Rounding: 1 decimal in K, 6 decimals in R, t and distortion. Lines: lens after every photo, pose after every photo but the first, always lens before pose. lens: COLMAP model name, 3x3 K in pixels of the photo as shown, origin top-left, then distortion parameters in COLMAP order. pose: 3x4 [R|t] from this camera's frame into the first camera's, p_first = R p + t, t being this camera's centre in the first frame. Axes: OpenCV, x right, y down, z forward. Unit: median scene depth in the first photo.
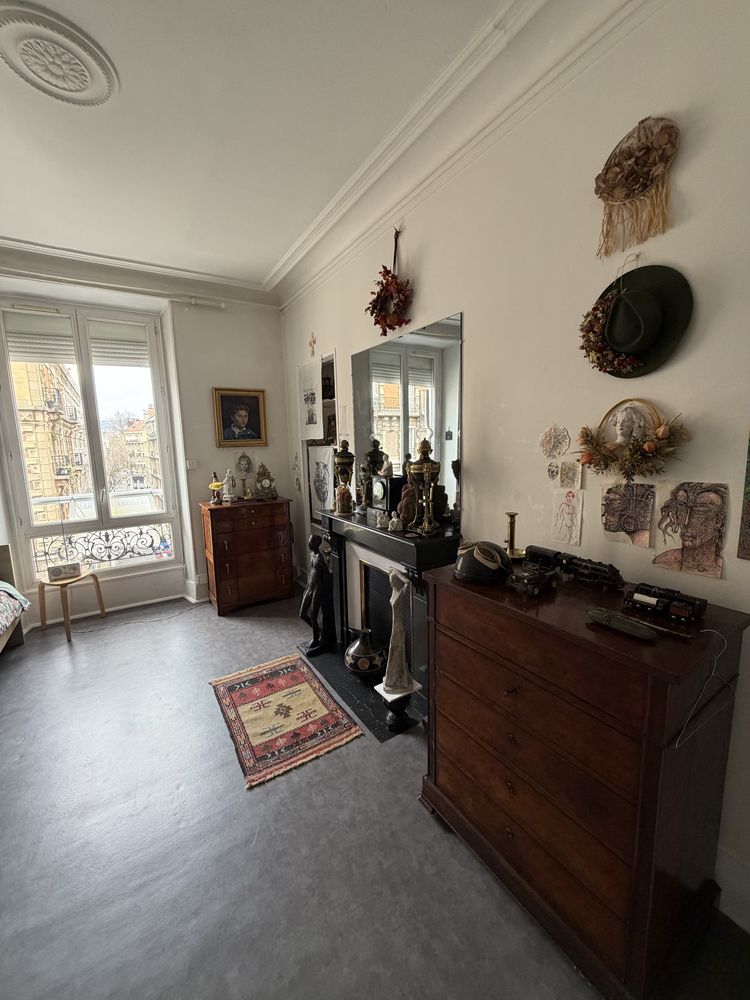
lens RADIAL K [[398.8, 0, 377.3], [0, 398.8, 500.1], [0, 0, 1]] dist [-0.000281, 0.000159]
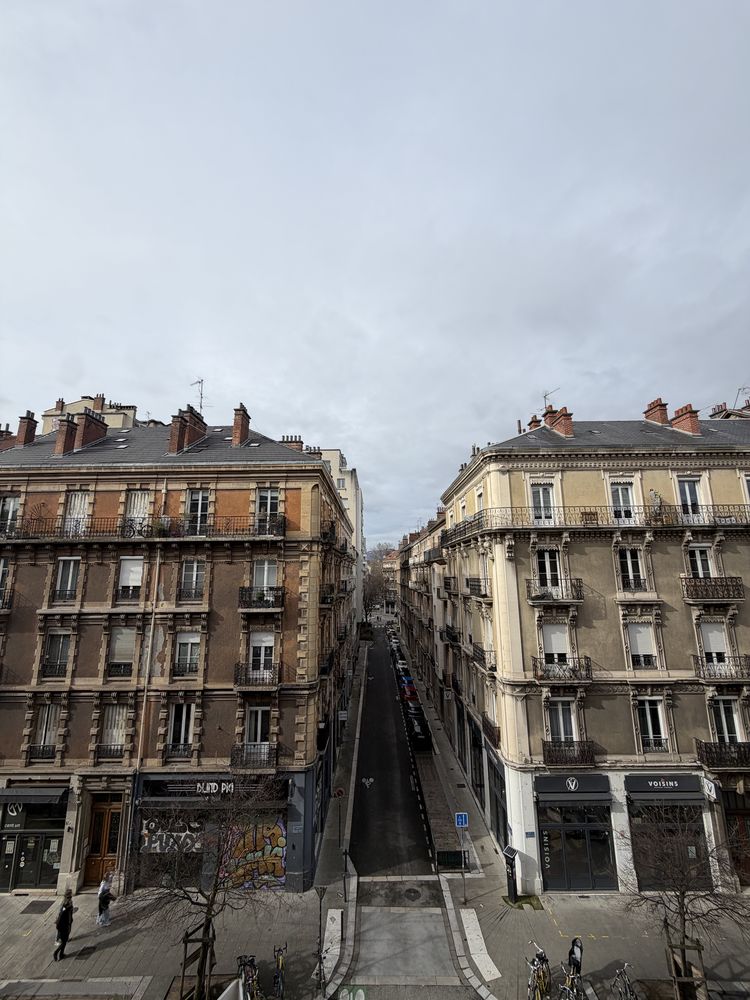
lens RADIAL K [[398.8, 0, 373.4], [0, 398.8, 498.5], [0, 0, 1]] dist [-0.000281, 0.000159]
pose [[0.834900, -0.088501, -0.543240, -3.588434], [-0.088653, 0.952478, -0.291423, -1.024062], [0.543215, 0.291469, 0.787377, 5.929589]]
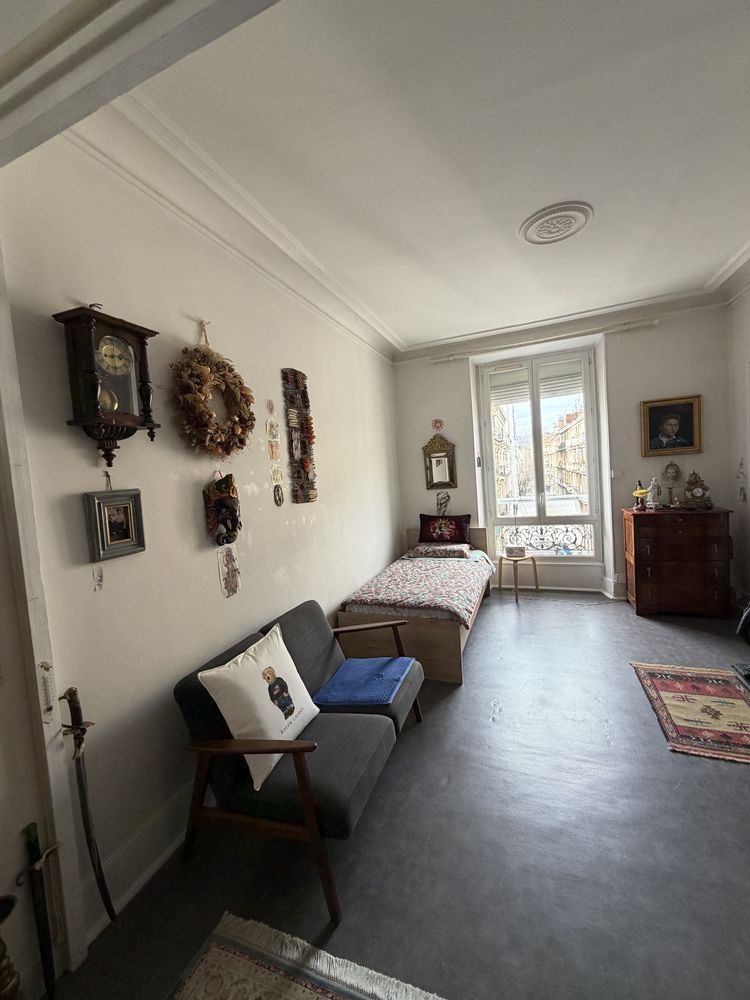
lens RADIAL K [[398.8, 0, 374.9], [0, 398.8, 494.8], [0, 0, 1]] dist [-0.000281, 0.000159]
pose [[0.587236, 0.028794, -0.808903, 0.043244], [-0.059021, 0.998230, -0.007313, 0.018569], [0.807261, 0.052037, 0.587896, -0.204117]]
